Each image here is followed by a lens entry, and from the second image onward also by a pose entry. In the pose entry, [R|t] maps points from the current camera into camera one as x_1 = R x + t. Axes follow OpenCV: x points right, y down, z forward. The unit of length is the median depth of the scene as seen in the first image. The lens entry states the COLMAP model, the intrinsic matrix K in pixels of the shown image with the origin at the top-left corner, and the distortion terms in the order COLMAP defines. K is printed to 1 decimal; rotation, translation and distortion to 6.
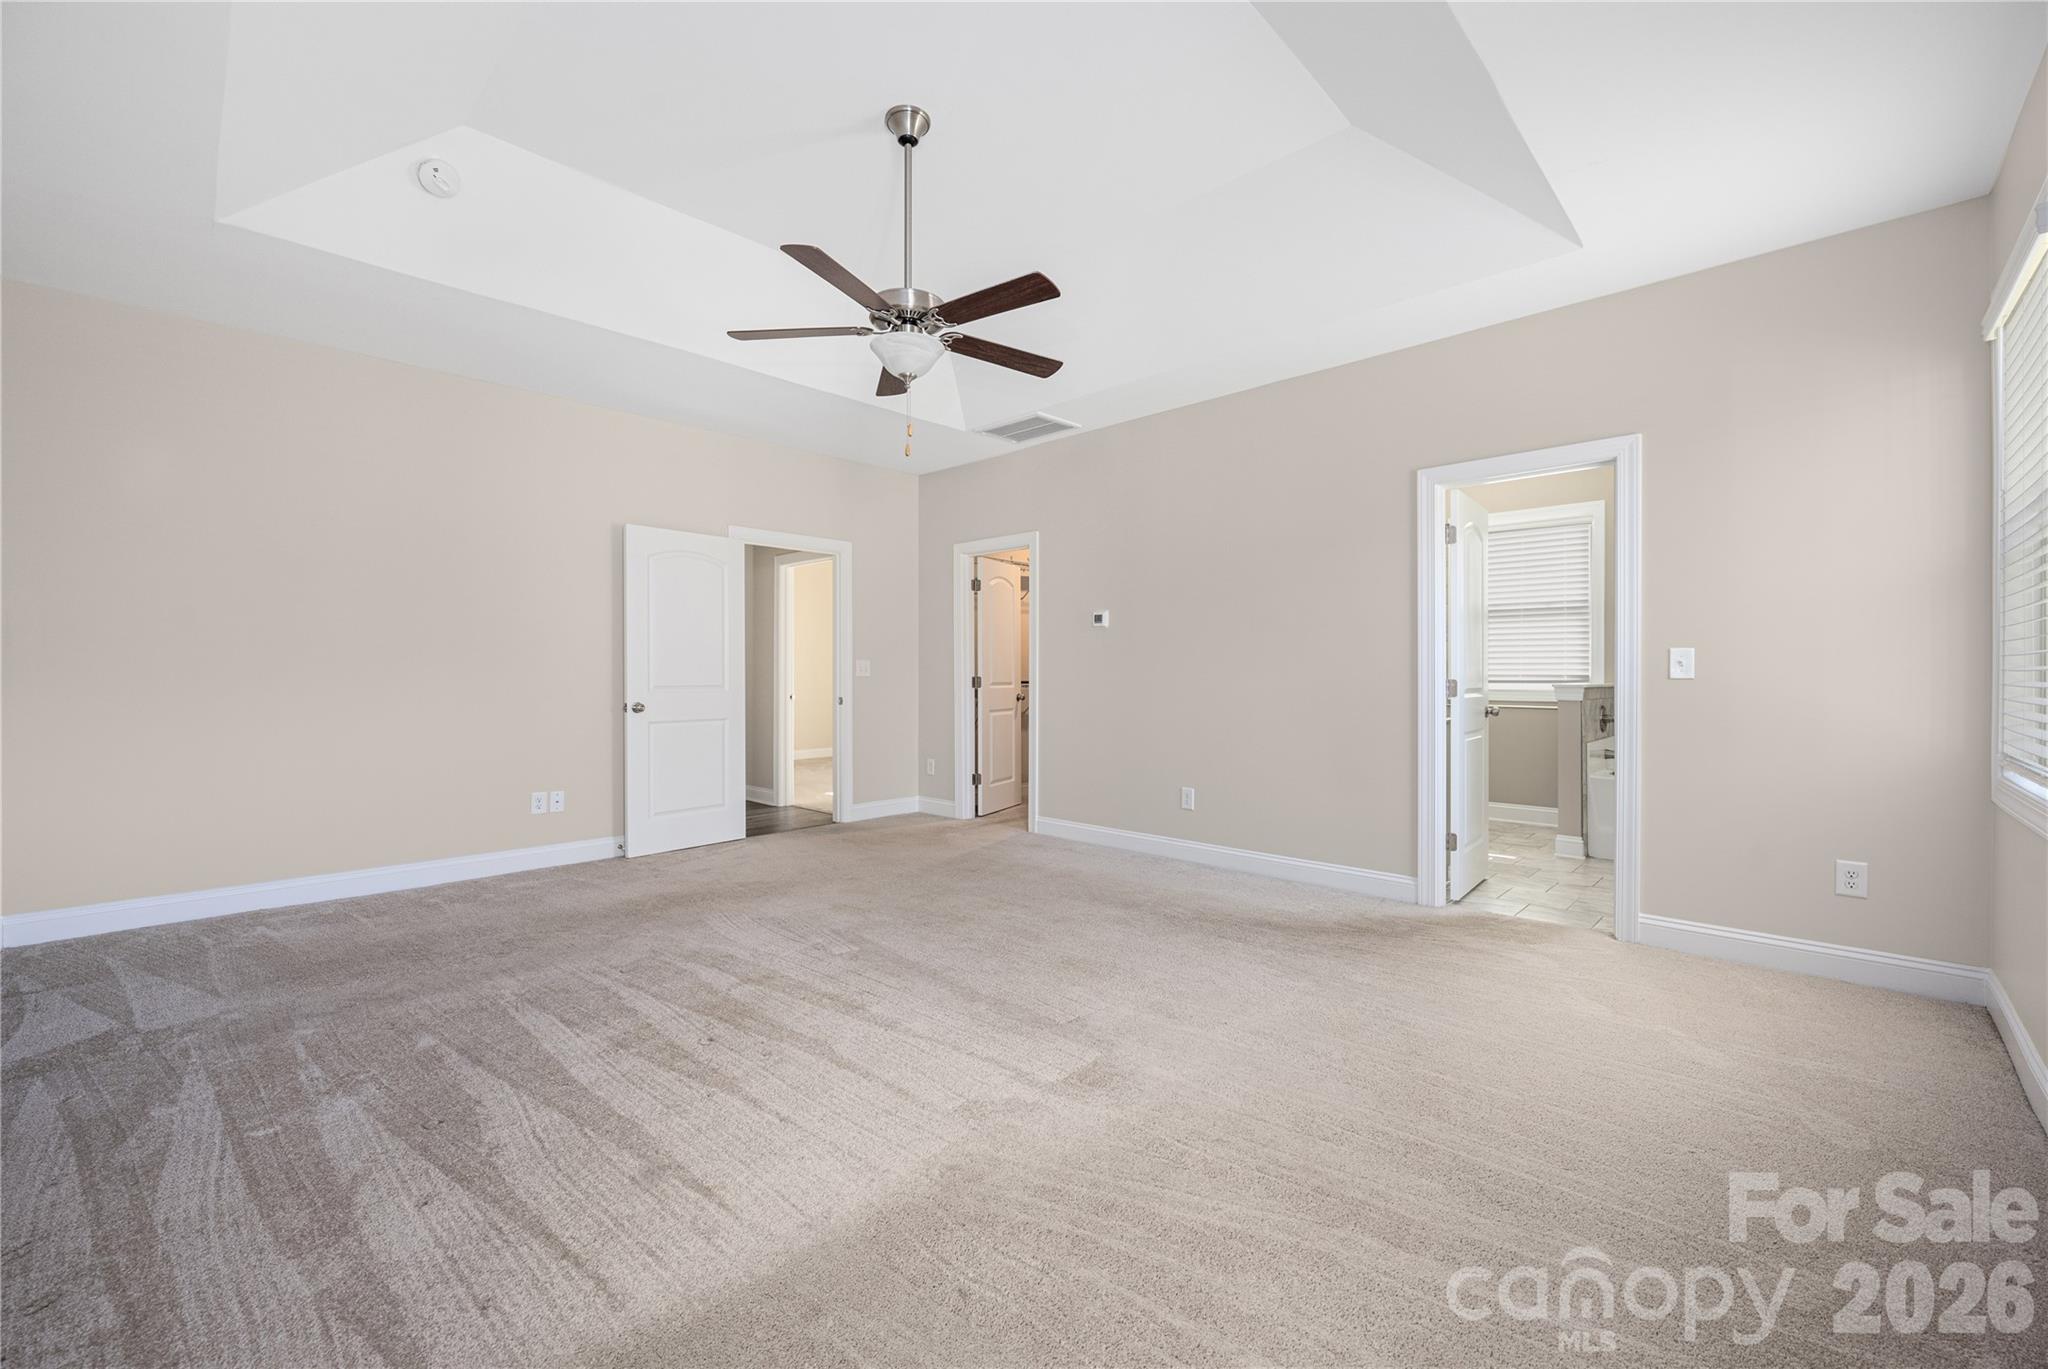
lens RADIAL K [[837.1, 0, 1027.2], [0, 837.1, 679.7], [0, 0, 1]] dist [-0.004545, -0.000186]
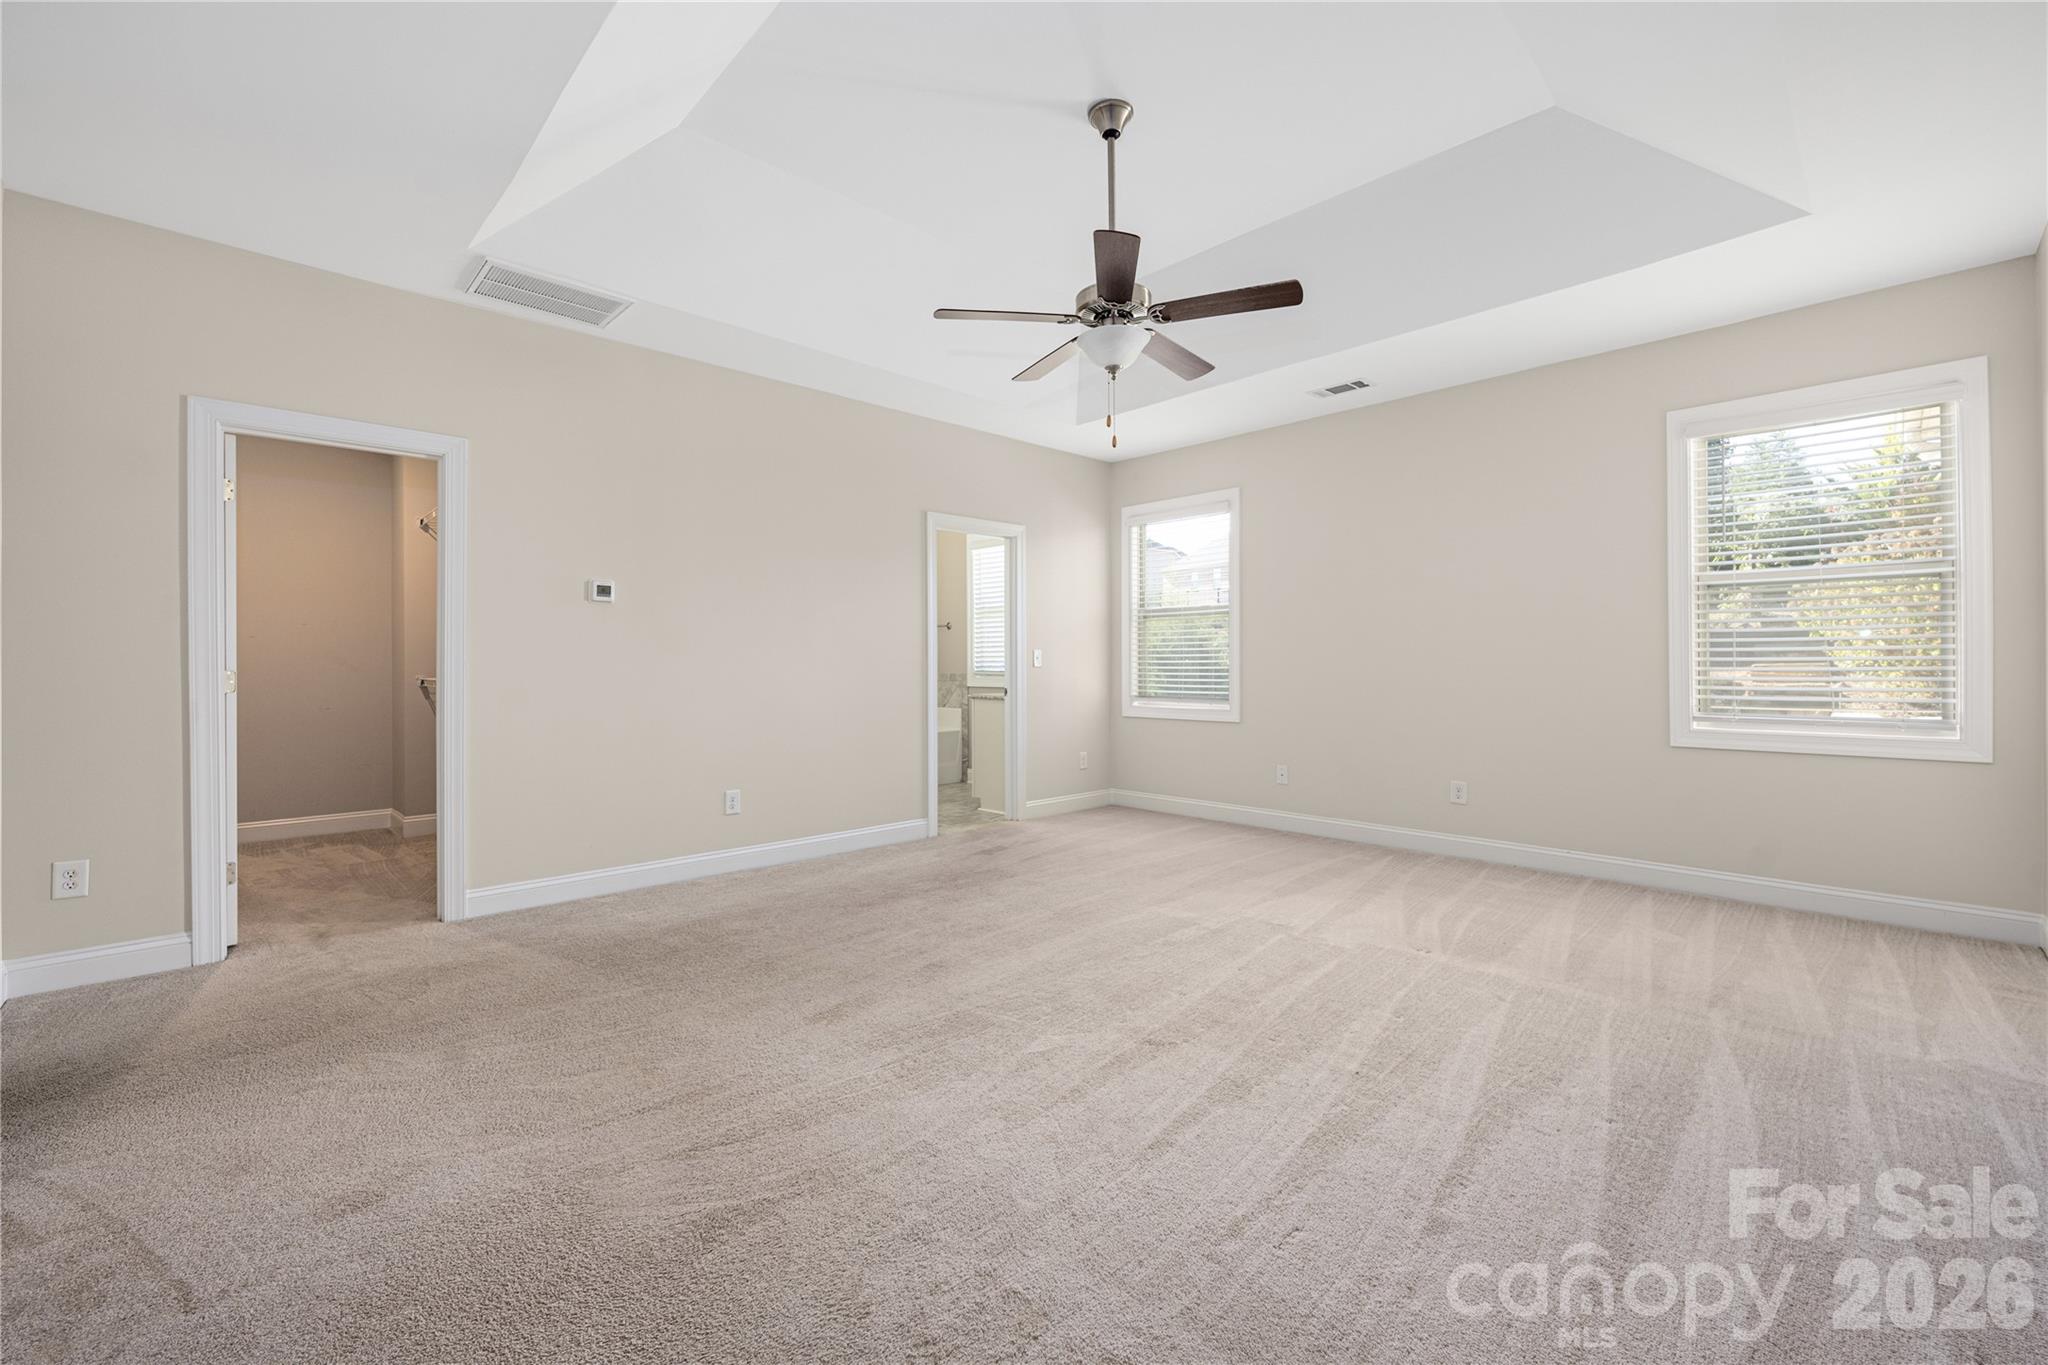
lens RADIAL K [[837.1, 0, 1024.8], [0, 837.1, 670.8], [0, 0, 1]] dist [-0.004545, -0.000186]
pose [[0.046949, -0.013179, 0.998810, -0.672998], [0.003676, 0.999908, 0.013021, -0.010547], [-0.998891, 0.003060, 0.046993, 0.617127]]
